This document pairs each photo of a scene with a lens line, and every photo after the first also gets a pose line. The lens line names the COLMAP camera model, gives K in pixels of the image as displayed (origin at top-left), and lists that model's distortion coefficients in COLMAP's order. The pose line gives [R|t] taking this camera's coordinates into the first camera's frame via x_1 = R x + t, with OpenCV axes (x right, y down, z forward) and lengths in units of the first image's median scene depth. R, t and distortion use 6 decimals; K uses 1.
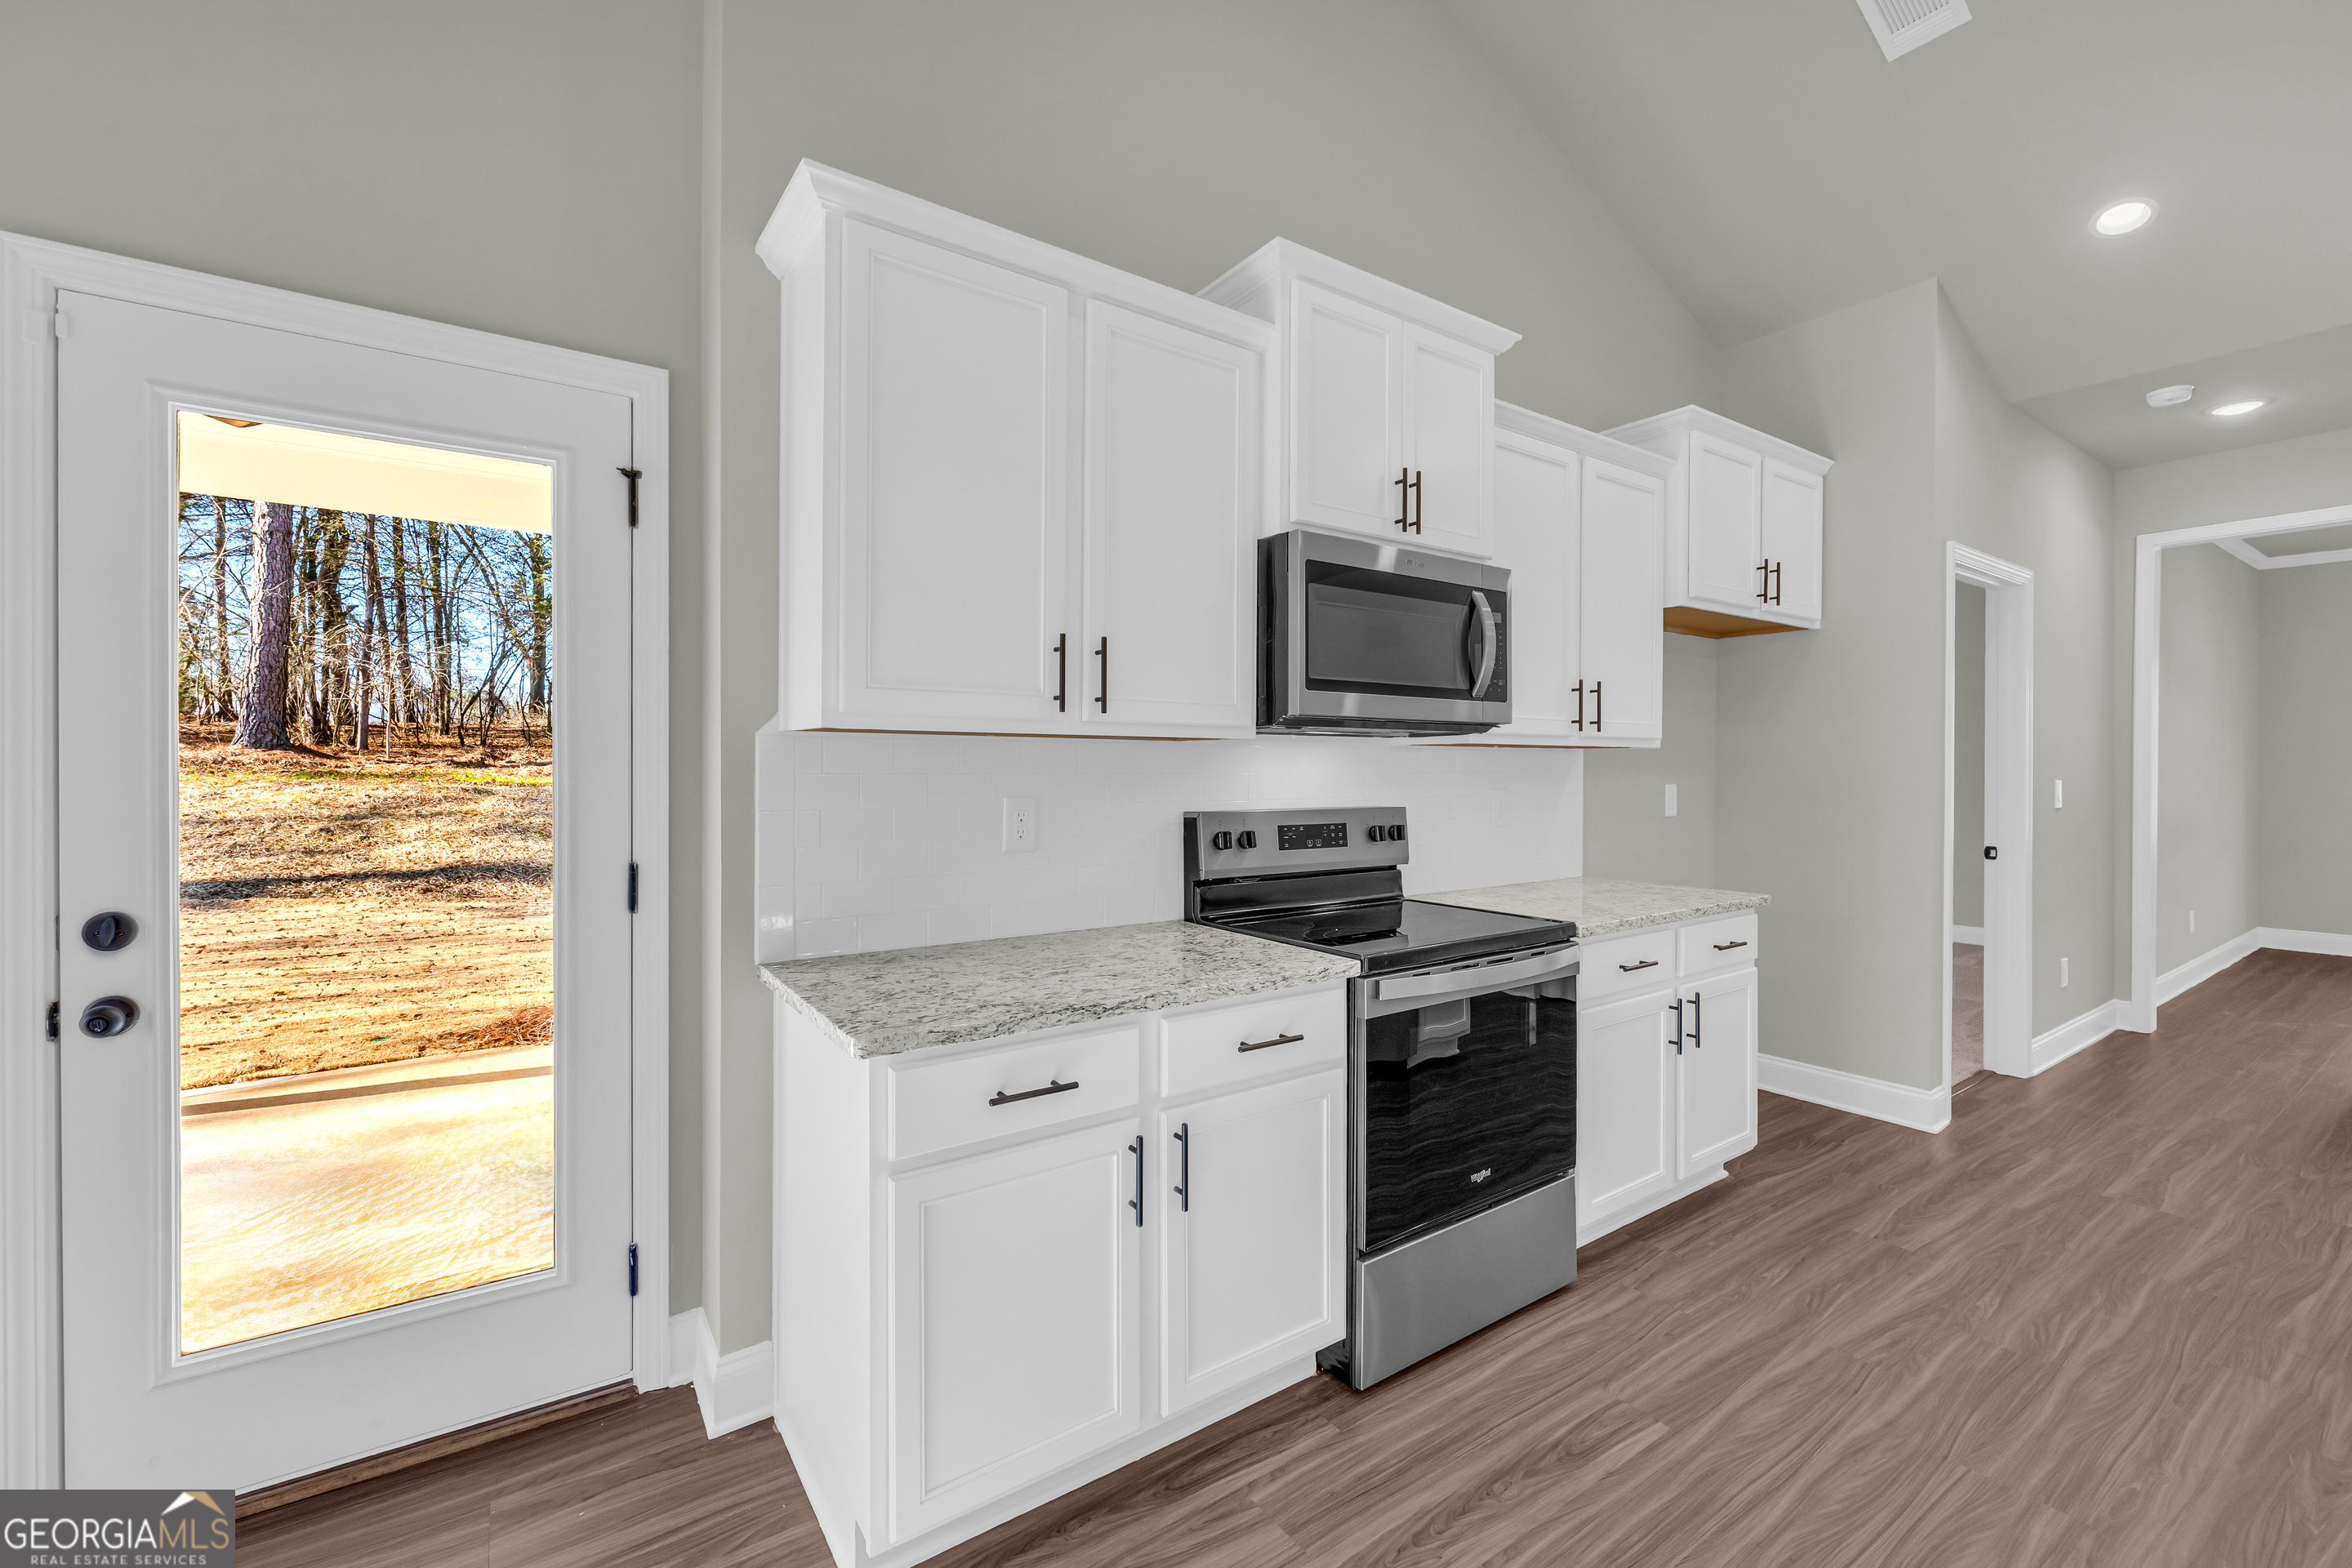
lens RADIAL K [[979.8, 0, 1166.7], [0, 979.8, 775.1], [0, 0, 1]] dist [-0.001725, -0.000341]
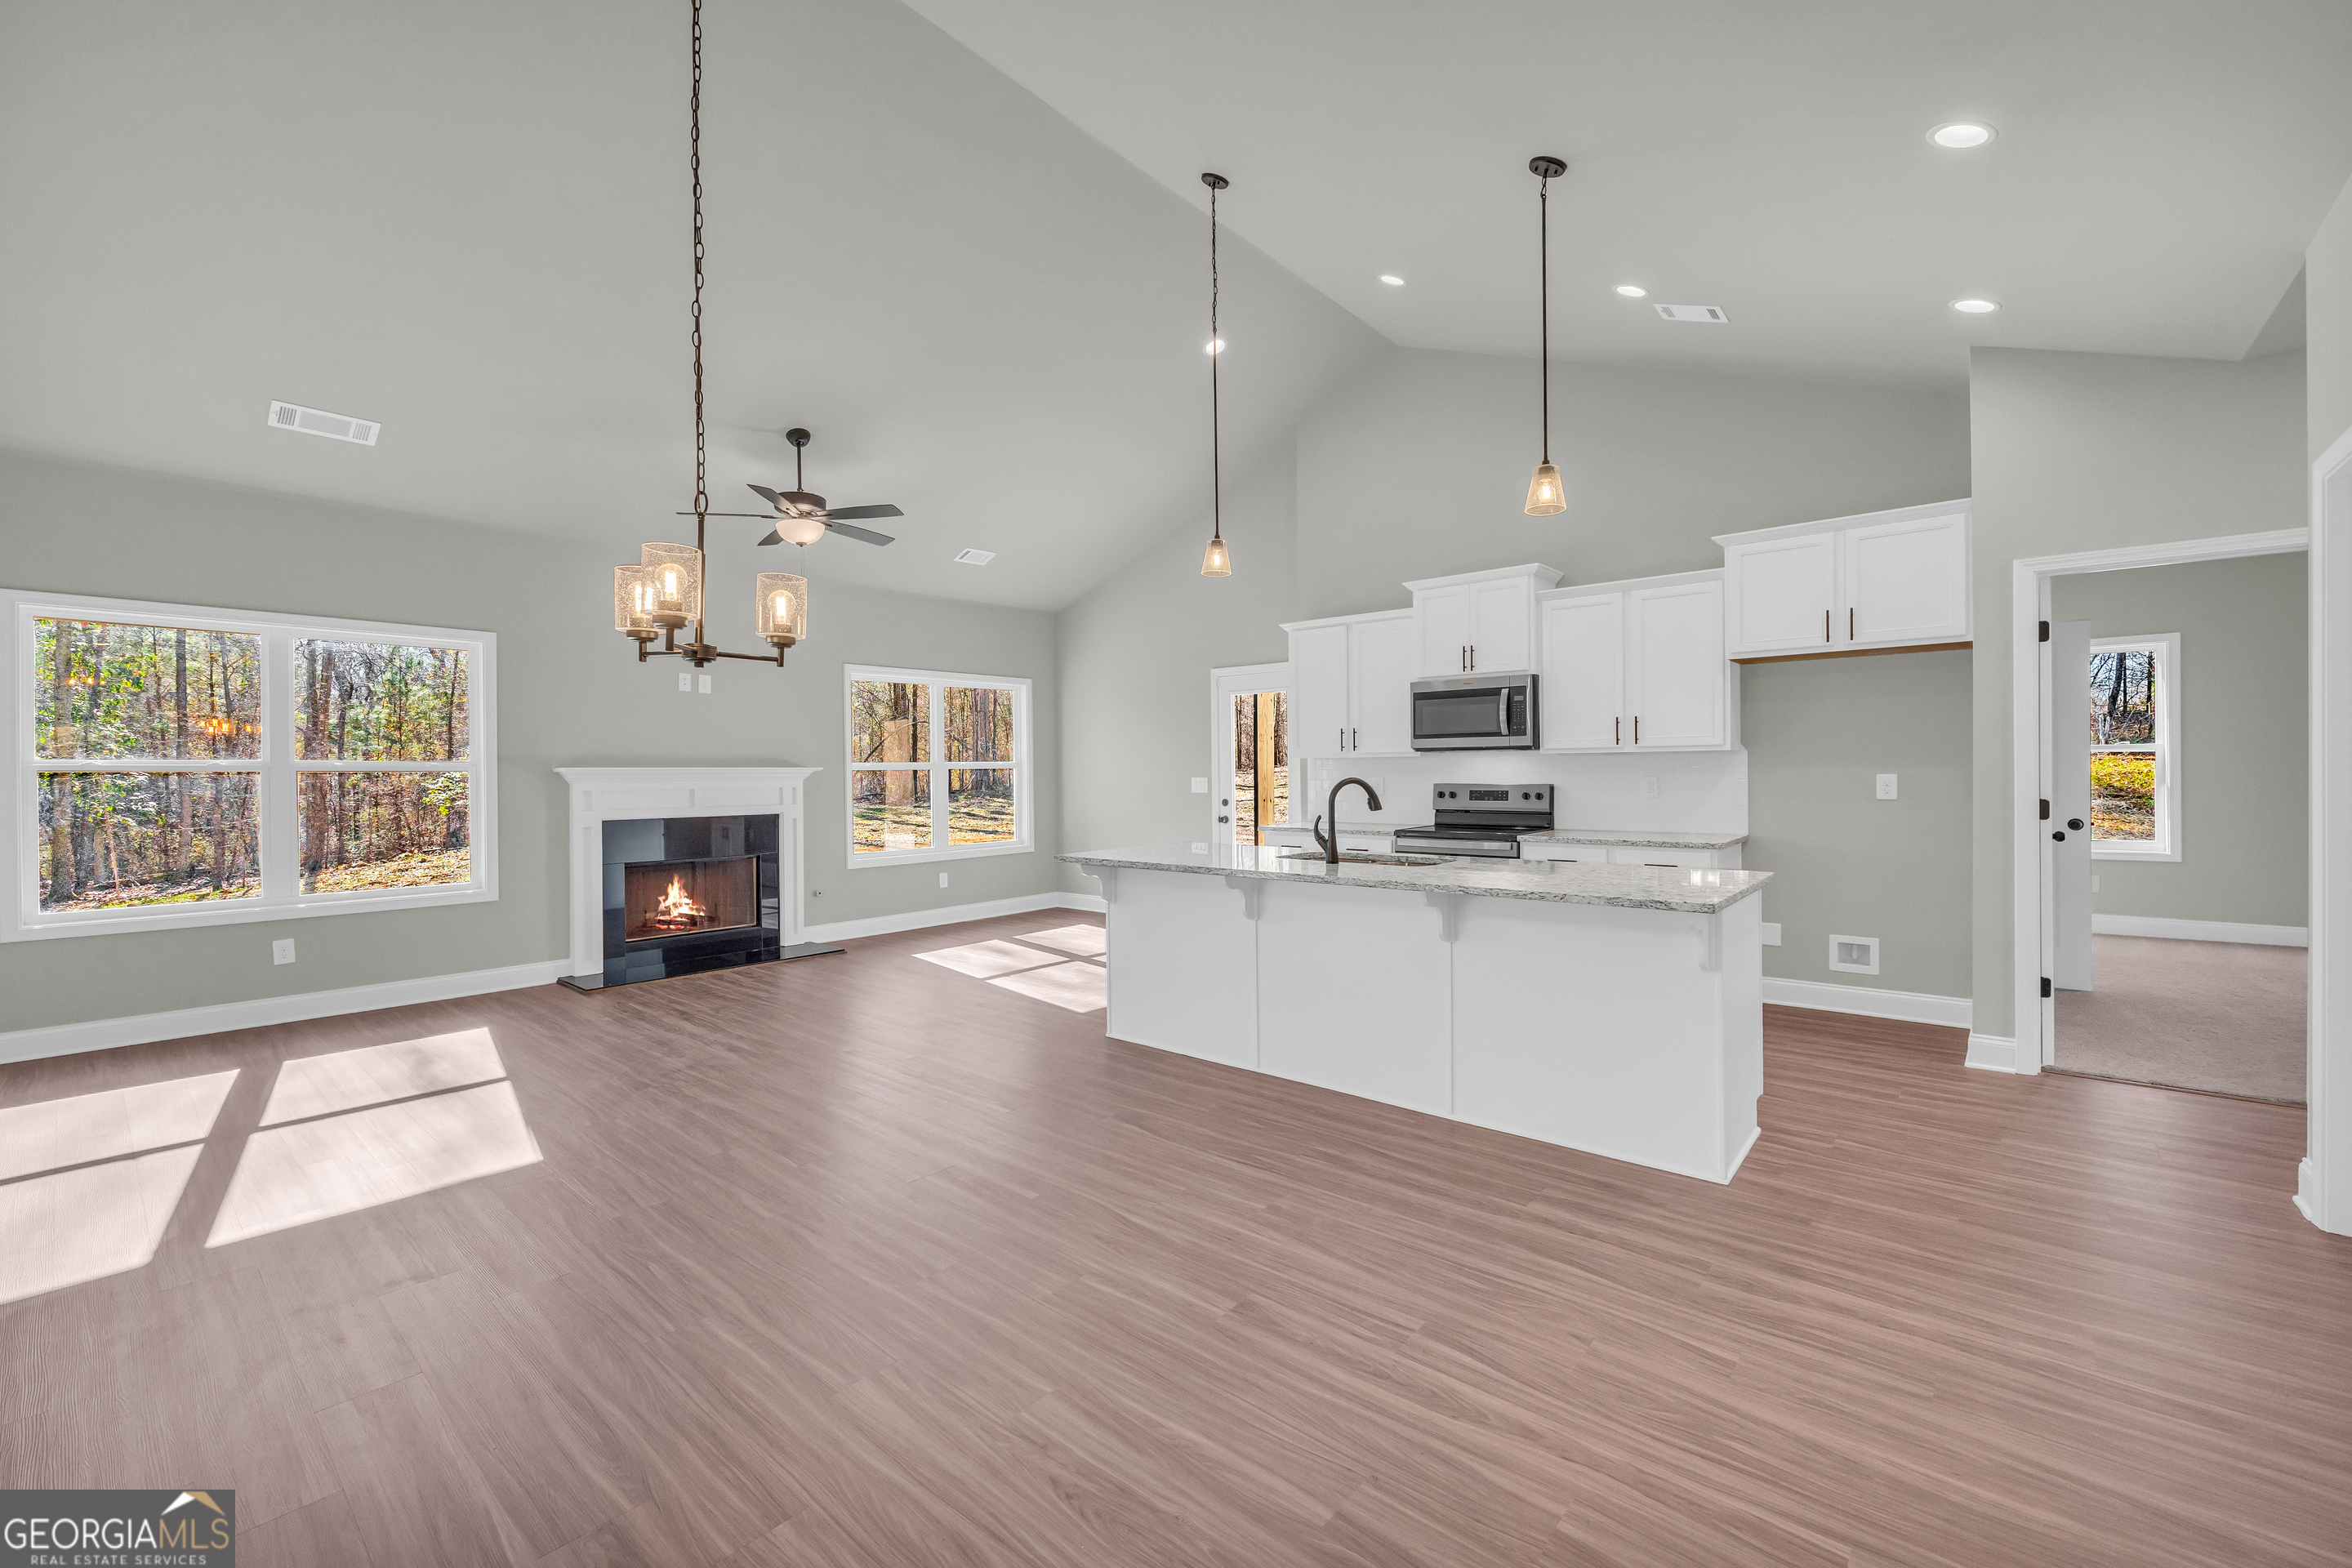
lens RADIAL K [[965.6, 0, 1179.2], [0, 965.6, 772.5], [0, 0, 1]] dist [-0.000205, 0.000008]
pose [[0.258663, -0.002887, -0.965963, 2.336071], [0.000759, 0.999996, -0.002786, 0.014521], [0.965967, -0.000012, 0.258664, -0.323373]]
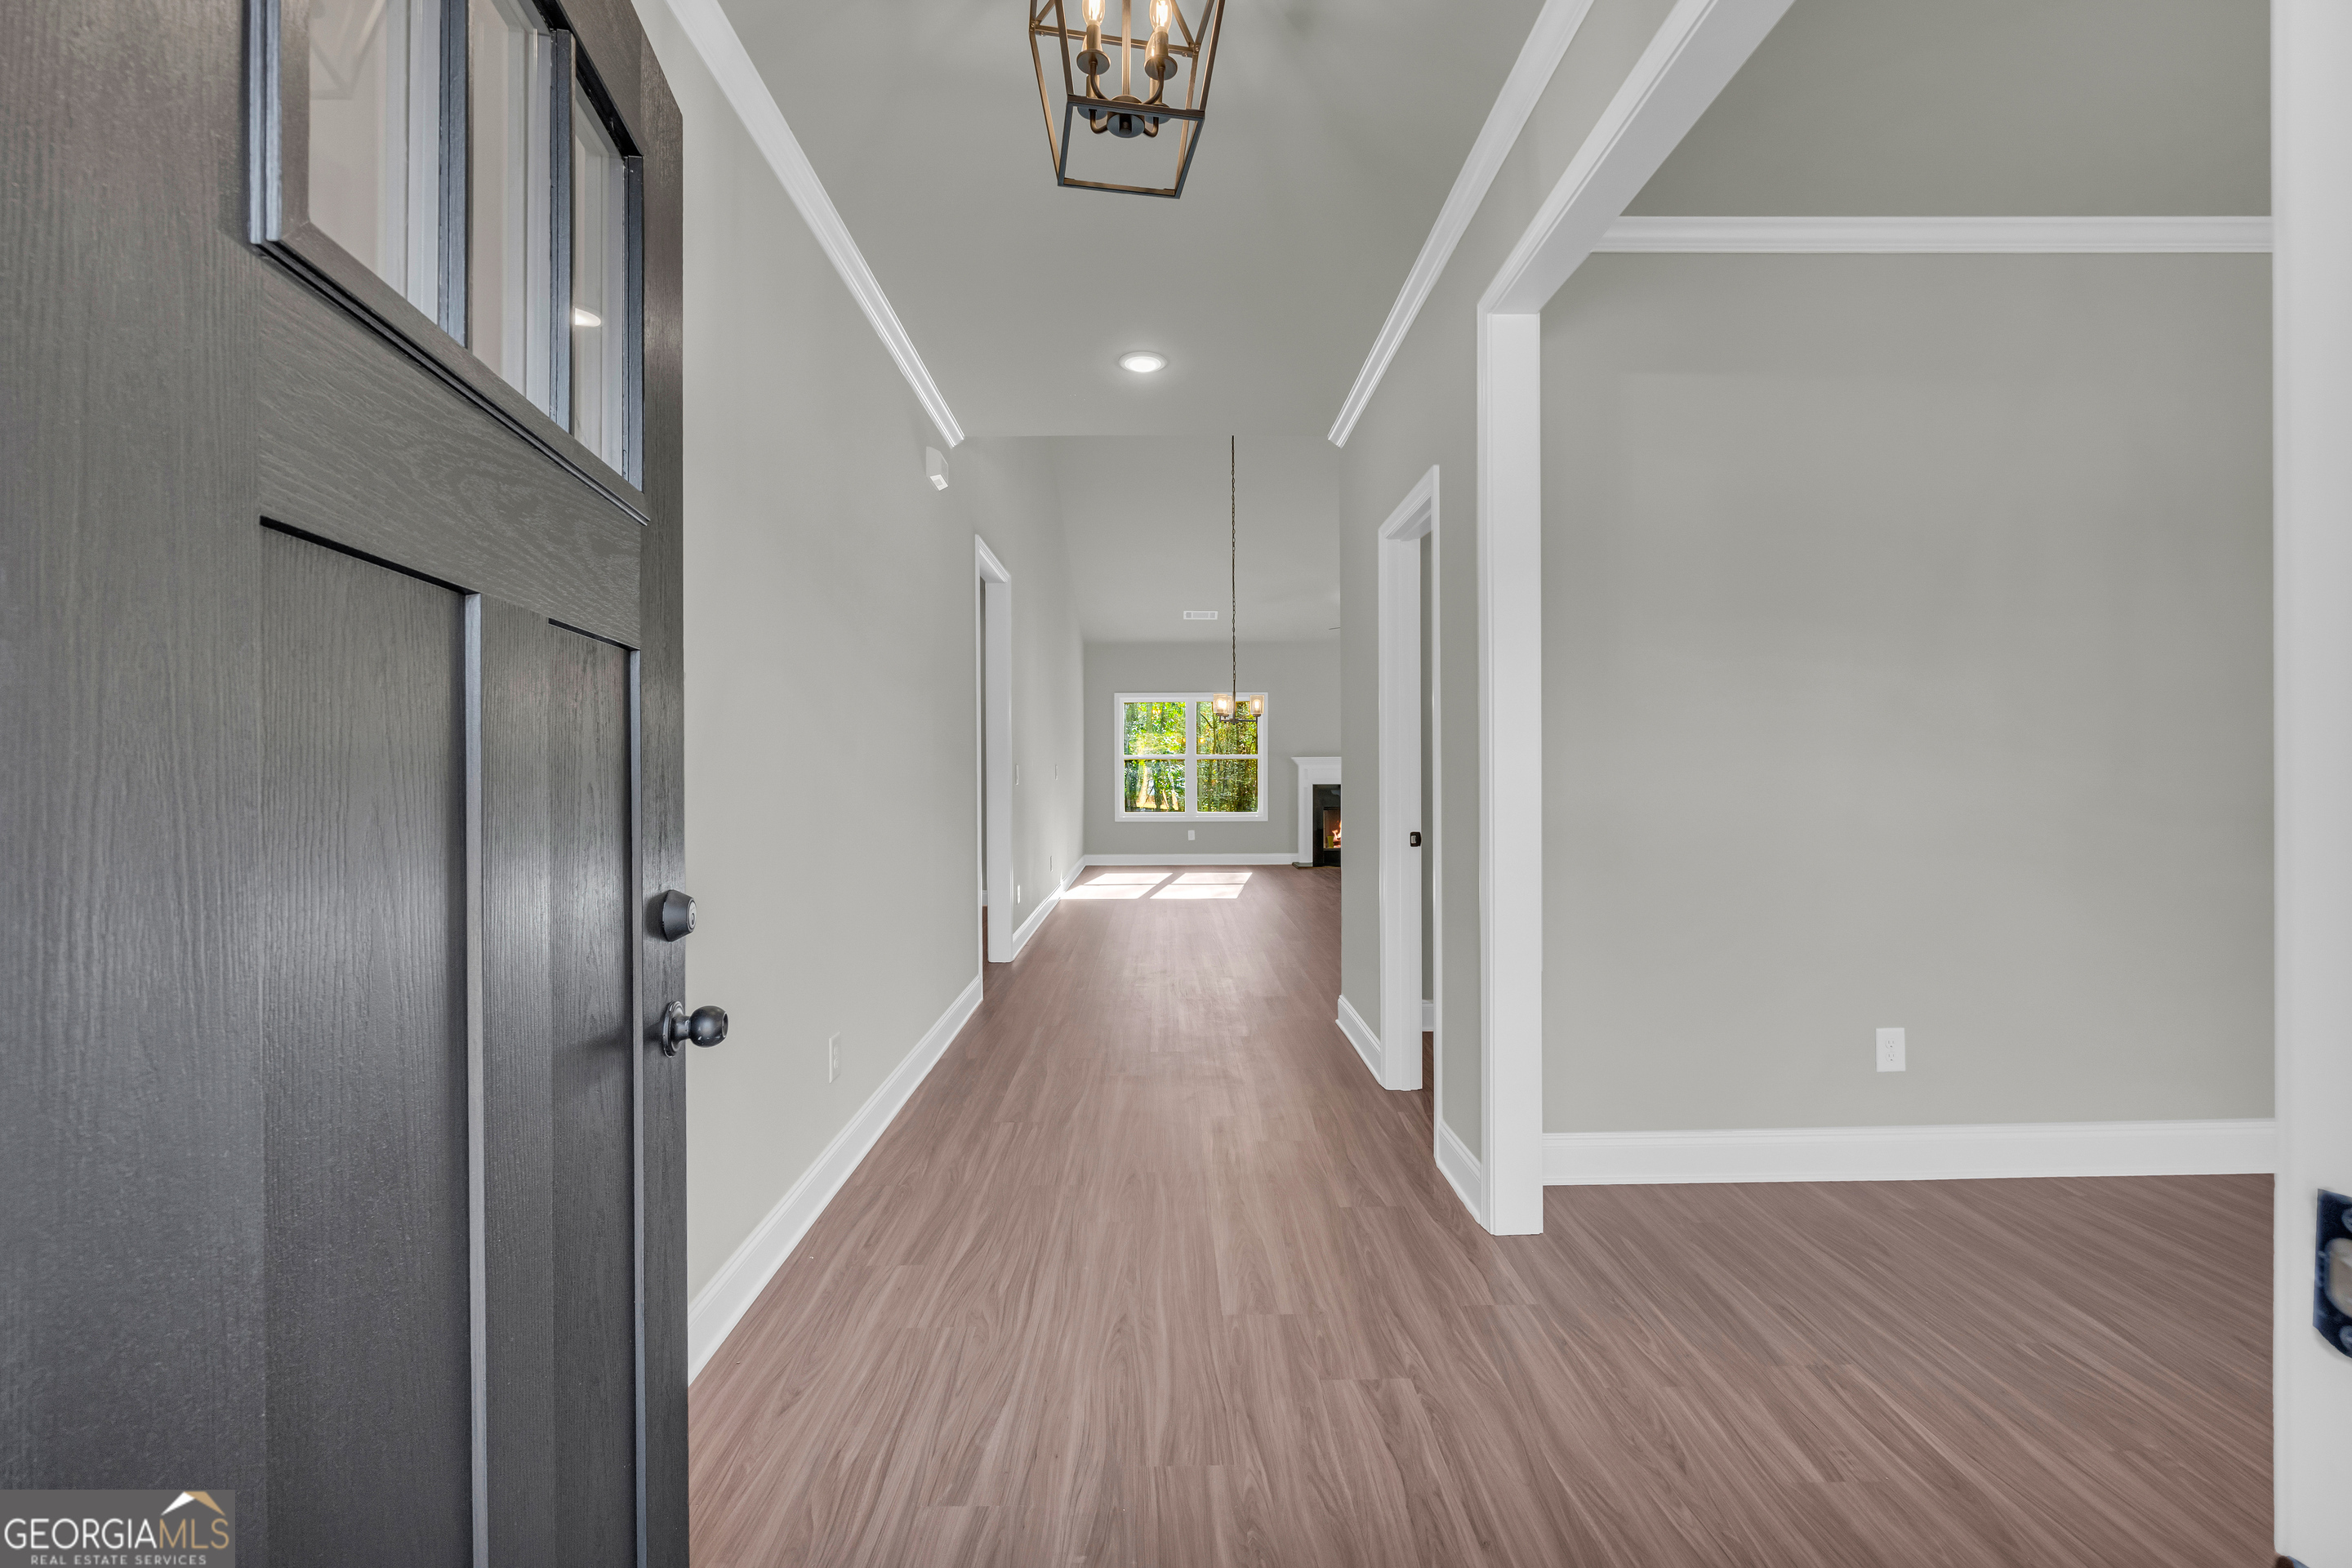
lens RADIAL K [[965.6, 0, 1179.2], [0, 965.6, 772.5], [0, 0, 1]] dist [-0.000205, 0.000008]
pose [[-0.547285, 0.005813, -0.836926, 3.958348], [0.000141, 0.999977, 0.006853, 0.039278], [0.836947, 0.003633, -0.547273, 0.974847]]
